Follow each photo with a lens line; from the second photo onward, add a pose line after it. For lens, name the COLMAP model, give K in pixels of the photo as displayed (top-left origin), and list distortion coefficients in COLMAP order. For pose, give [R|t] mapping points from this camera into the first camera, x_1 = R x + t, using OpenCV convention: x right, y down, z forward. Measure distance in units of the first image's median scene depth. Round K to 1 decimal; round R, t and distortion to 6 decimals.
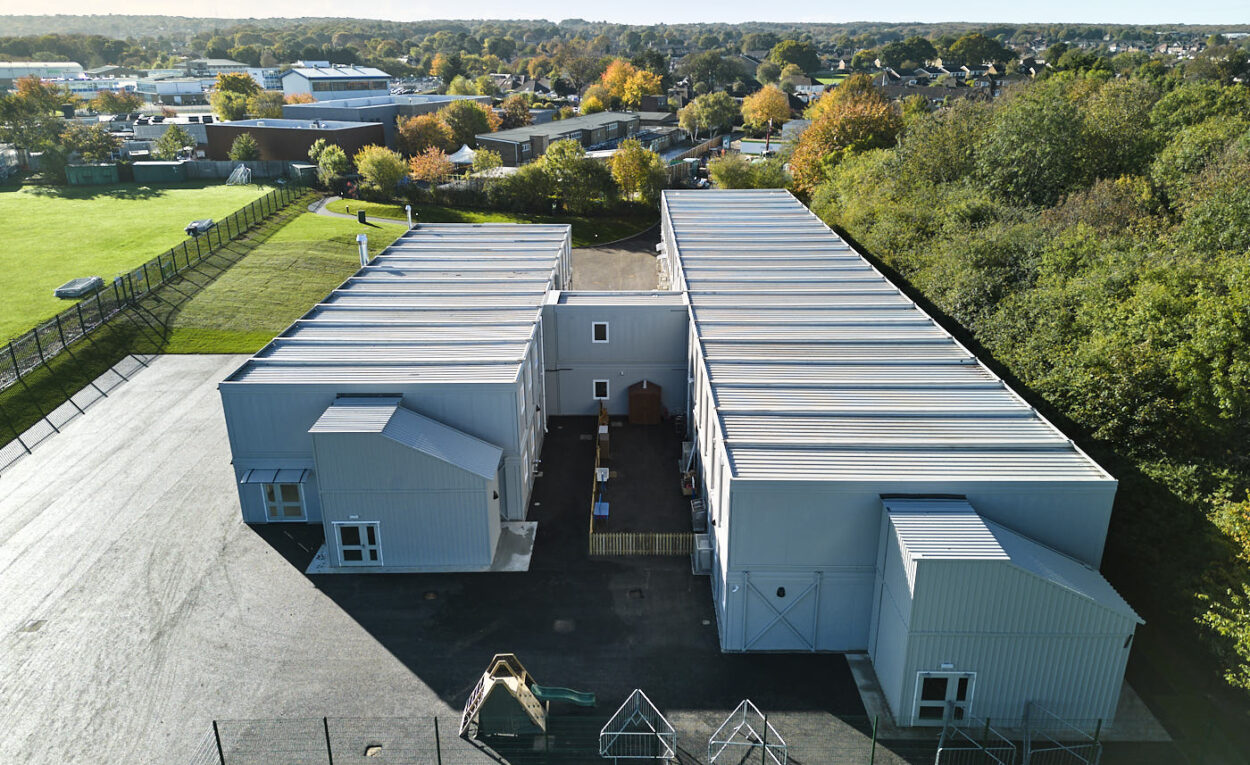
lens RADIAL K [[878.3, 0, 628.0], [0, 878.3, 381.8], [0, 0, 1]] dist [0.032672, -0.030537]
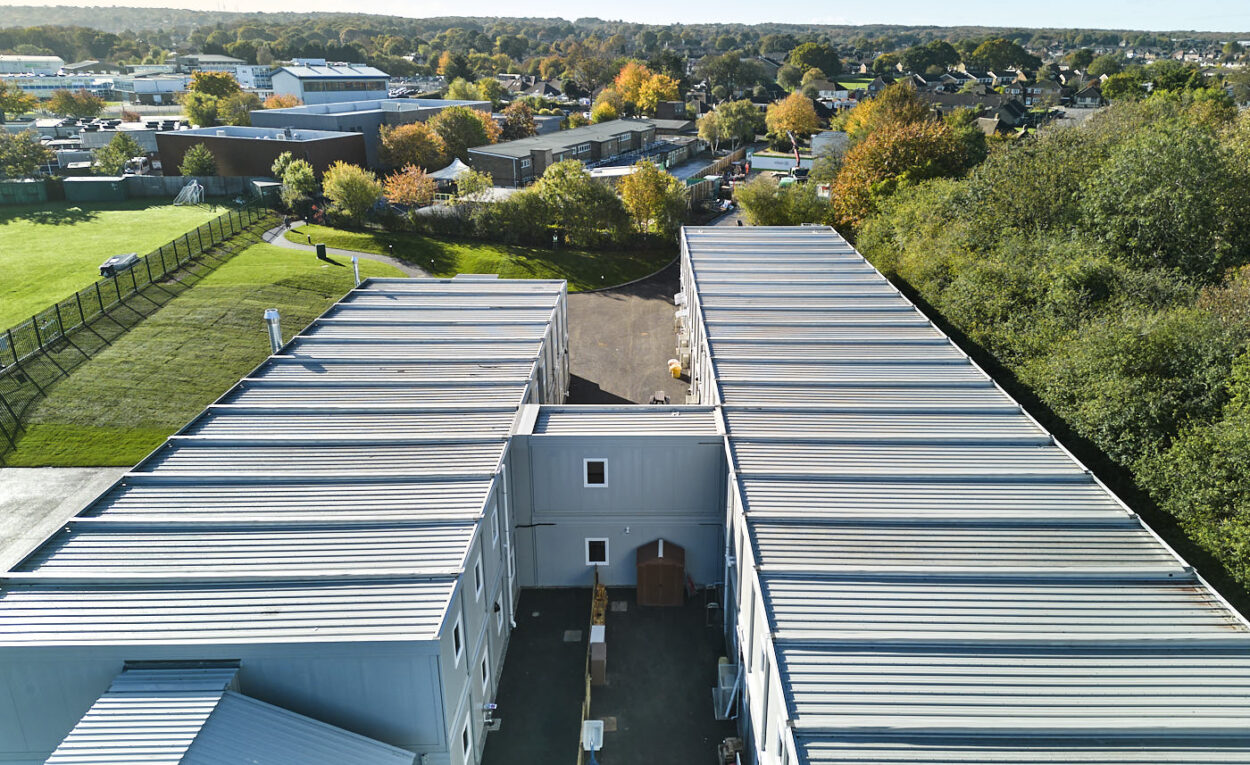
lens RADIAL K [[878.3, 0, 662.4], [0, 878.3, 384.6], [0, 0, 1]] dist [0.032672, -0.030537]
pose [[0.999744, 0.004370, 0.022204, 0.002409], [-0.004440, 0.999985, 0.003113, -0.061028], [-0.022190, -0.003211, 0.999749, 0.148529]]
